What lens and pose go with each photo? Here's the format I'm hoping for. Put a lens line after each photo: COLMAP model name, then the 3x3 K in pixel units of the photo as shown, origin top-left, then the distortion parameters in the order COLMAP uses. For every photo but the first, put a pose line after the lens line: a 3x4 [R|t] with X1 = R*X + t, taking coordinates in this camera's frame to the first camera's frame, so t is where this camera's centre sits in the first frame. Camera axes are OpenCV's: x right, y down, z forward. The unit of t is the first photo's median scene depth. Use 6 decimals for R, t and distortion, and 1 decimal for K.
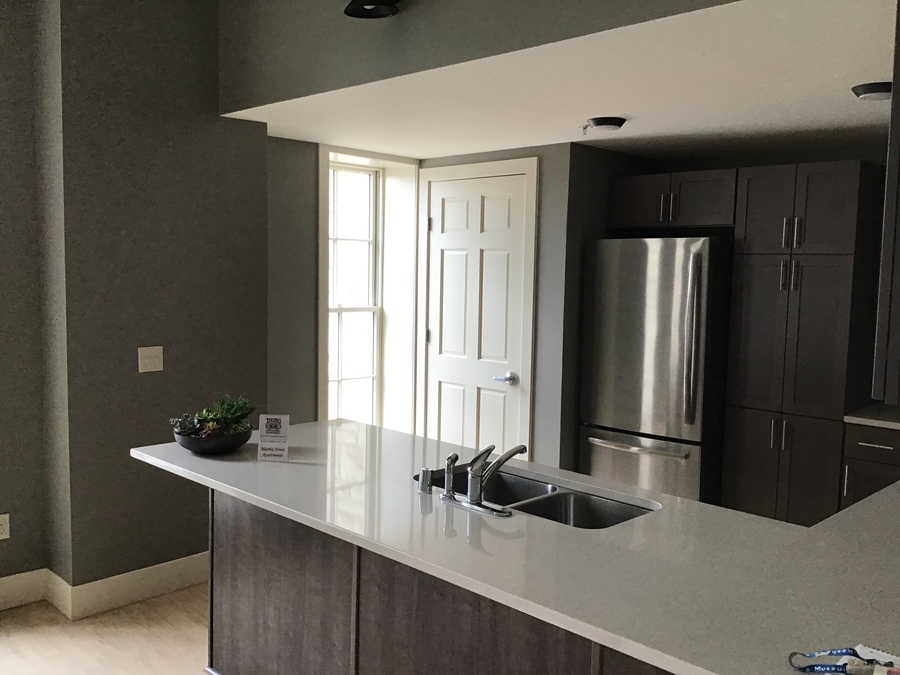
lens RADIAL K [[807.3, 0, 447.7], [0, 807.3, 342.2], [0, 0, 1]] dist [0.079028, -0.117239]
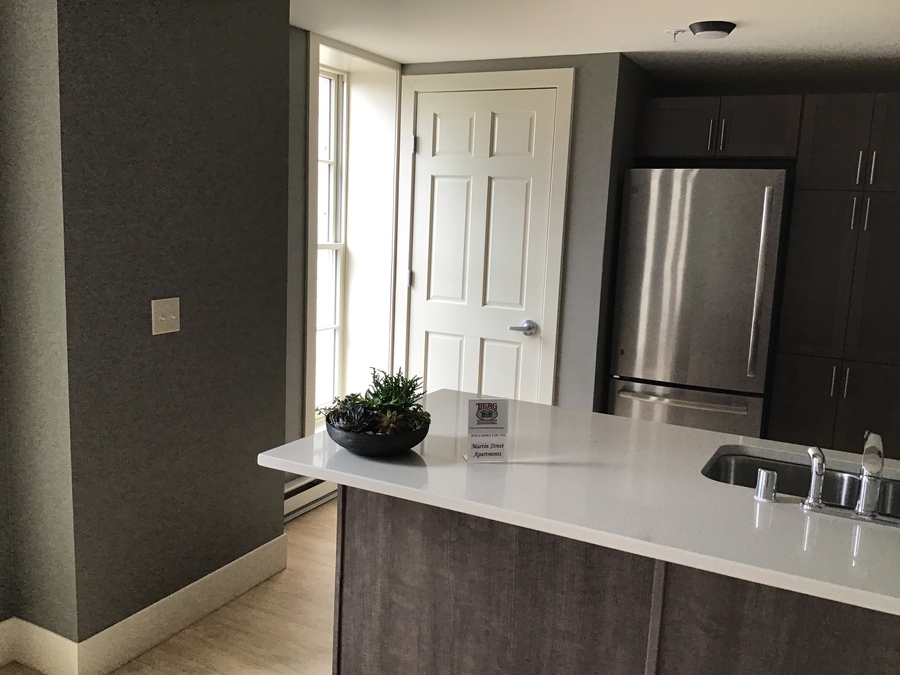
lens RADIAL K [[807.3, 0, 447.6], [0, 807.3, 342.7], [0, 0, 1]] dist [0.079028, -0.117239]
pose [[0.957709, -0.026861, 0.286481, -0.256265], [0.004136, 0.996815, 0.079636, -0.009000], [-0.287708, -0.075083, 0.954770, 0.189708]]
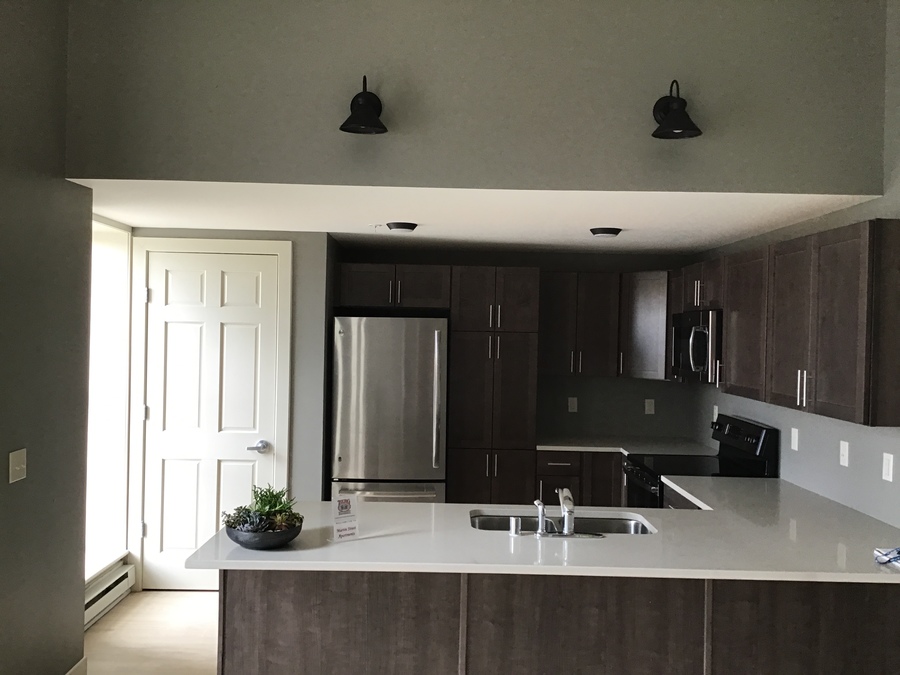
lens RADIAL K [[807.3, 0, 445.3], [0, 807.3, 343.1], [0, 0, 1]] dist [0.079028, -0.117239]
pose [[0.710325, -0.015616, 0.703700, -0.488895], [0.059805, 0.997478, -0.038232, -0.034735], [-0.701328, 0.069242, 0.709468, 0.082367]]
